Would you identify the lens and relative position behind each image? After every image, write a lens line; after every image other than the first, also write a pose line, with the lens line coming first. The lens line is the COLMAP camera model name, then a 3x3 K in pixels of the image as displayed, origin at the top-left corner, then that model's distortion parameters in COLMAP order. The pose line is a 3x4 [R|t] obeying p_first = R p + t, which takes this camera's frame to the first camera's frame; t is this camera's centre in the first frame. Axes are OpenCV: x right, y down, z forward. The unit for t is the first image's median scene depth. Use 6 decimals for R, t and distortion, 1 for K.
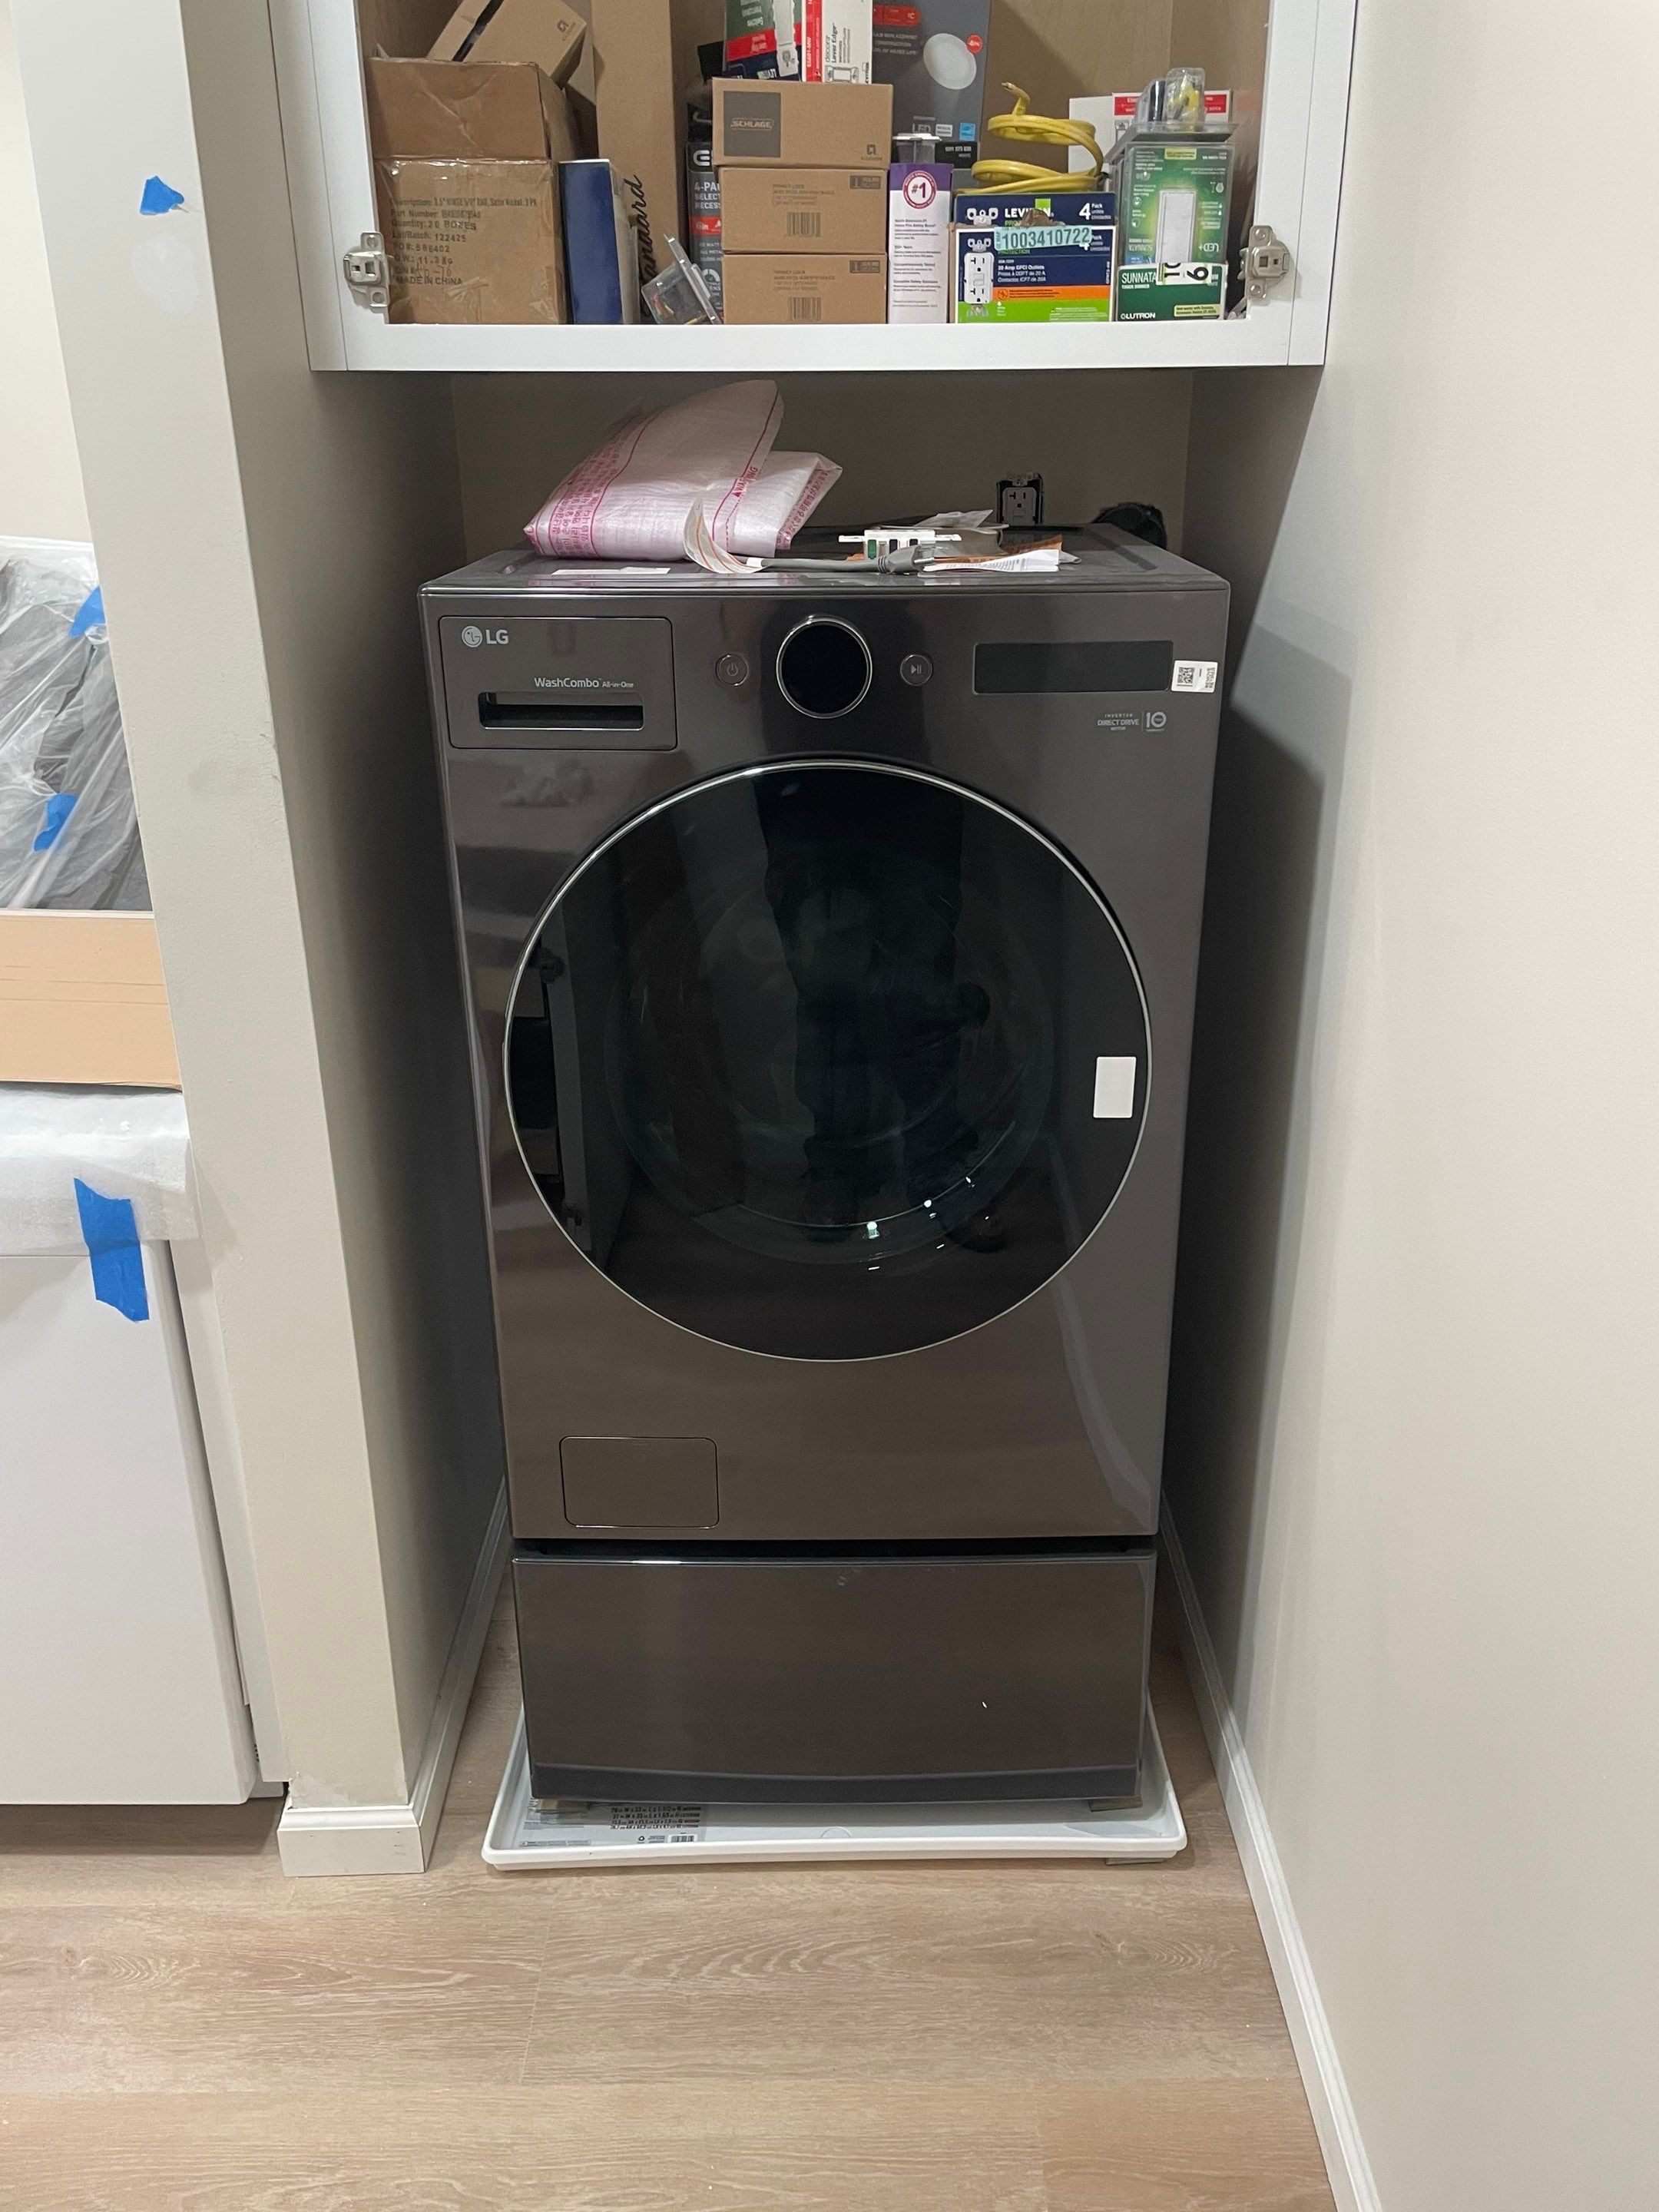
lens RADIAL K [[1672.1, 0, 852.6], [0, 1672.1, 1092.0], [0, 0, 1]] dist [0.090613, -0.121369]
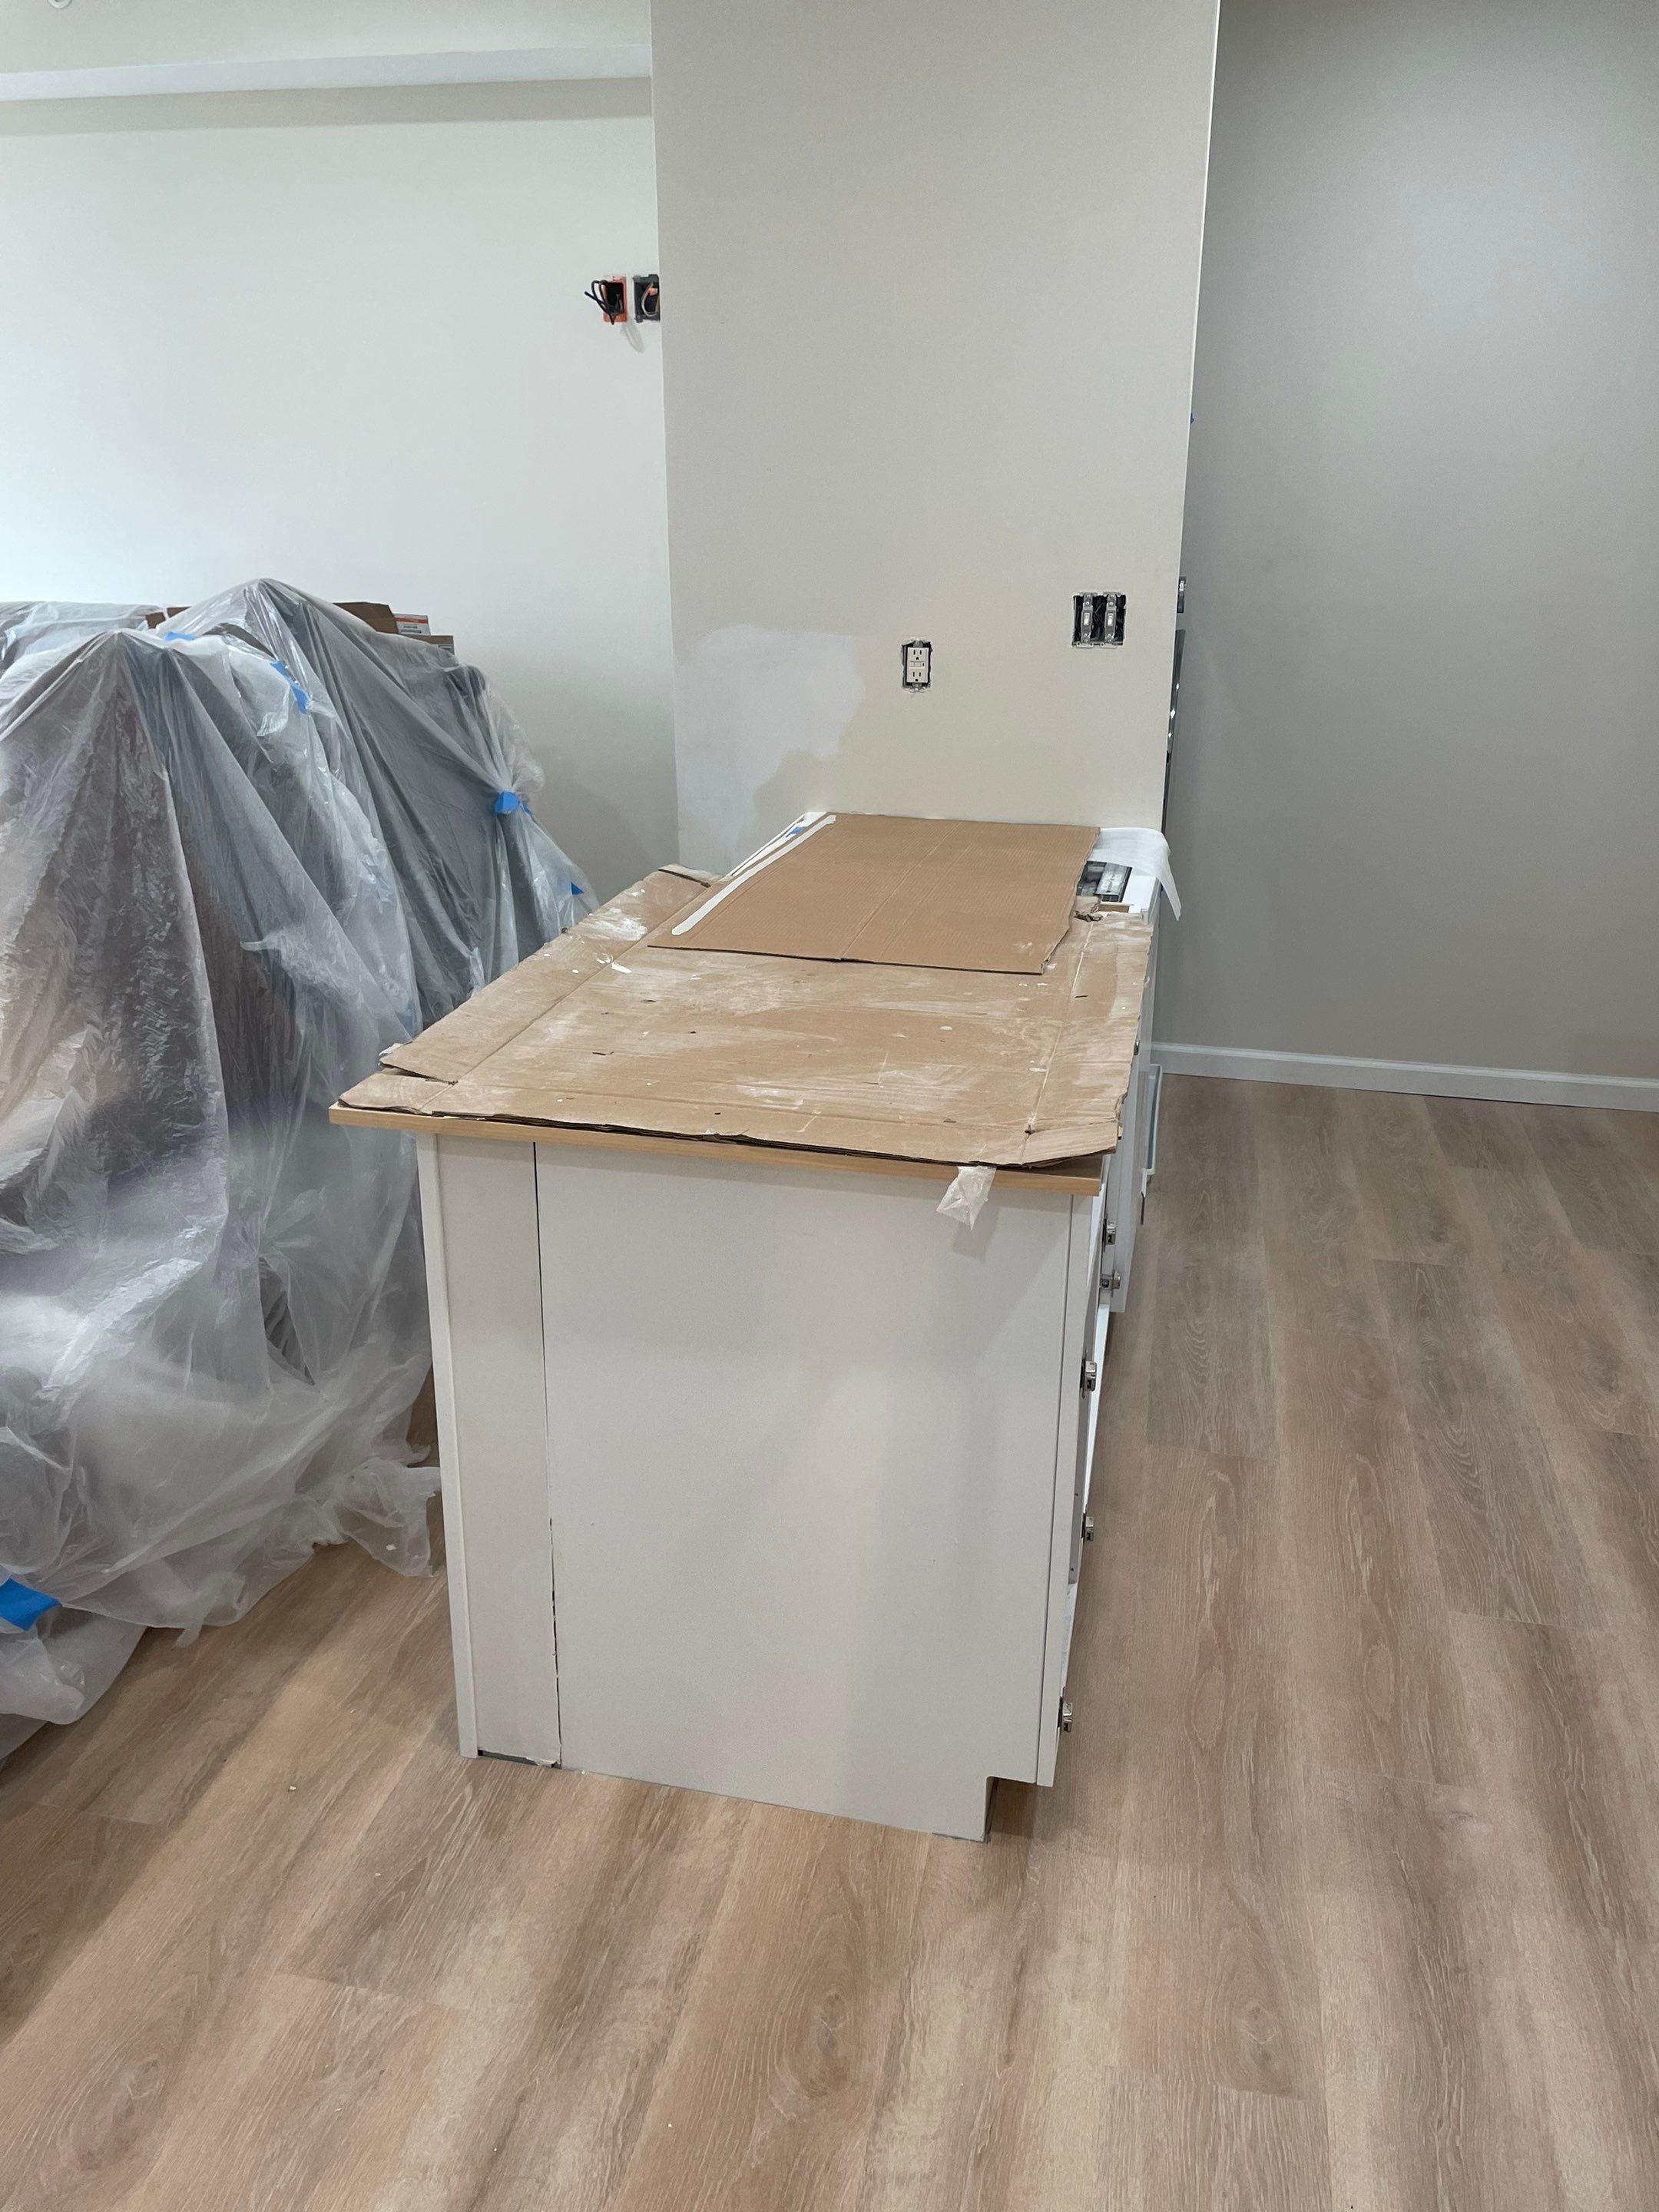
lens RADIAL K [[1672.1, 0, 826.9], [0, 1672.1, 1080.5], [0, 0, 1]] dist [0.090613, -0.121369]
pose [[0.223686, -0.322249, 0.919848, -2.230705], [0.360024, 0.904334, 0.229265, -0.287848], [-0.905730, 0.279884, 0.318305, 0.672390]]
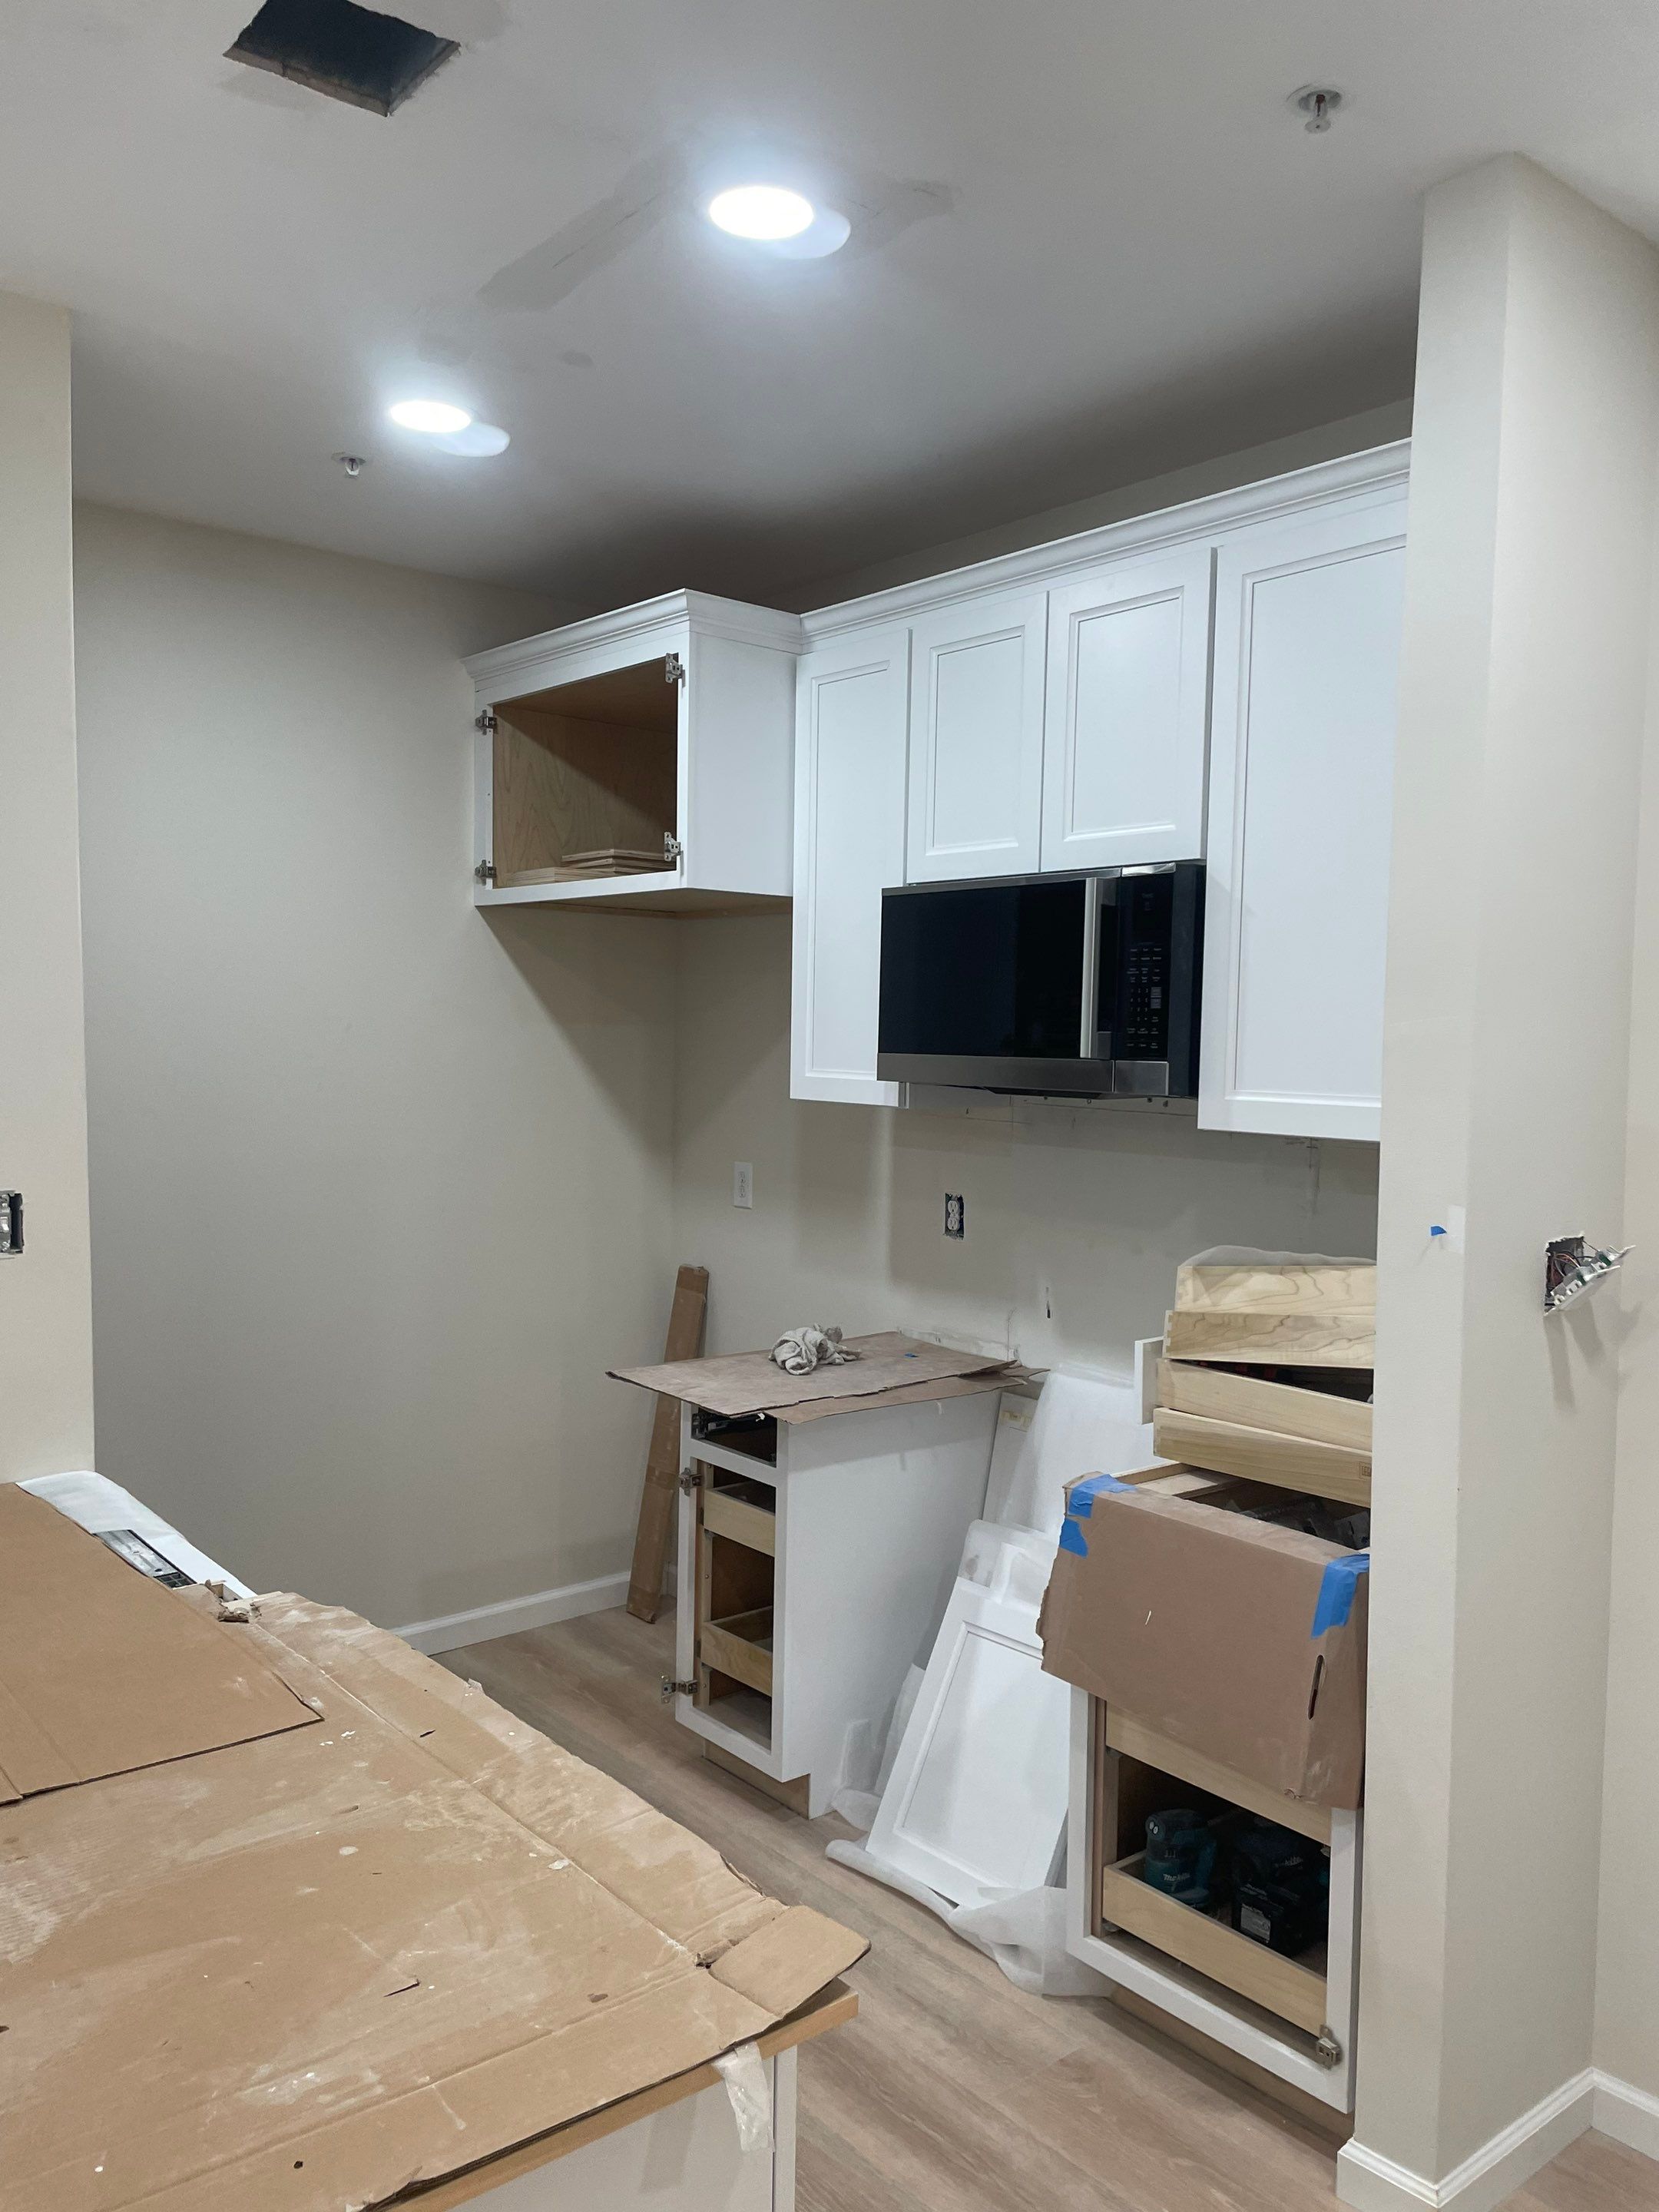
lens RADIAL K [[1672.1, 0, 849.5], [0, 1672.1, 1117.6], [0, 0, 1]] dist [0.090613, -0.121369]
pose [[-0.632544, -0.052104, 0.772770, -1.903310], [0.280547, 0.914568, 0.291304, -0.512689], [-0.721929, 0.401061, -0.563887, 1.093174]]
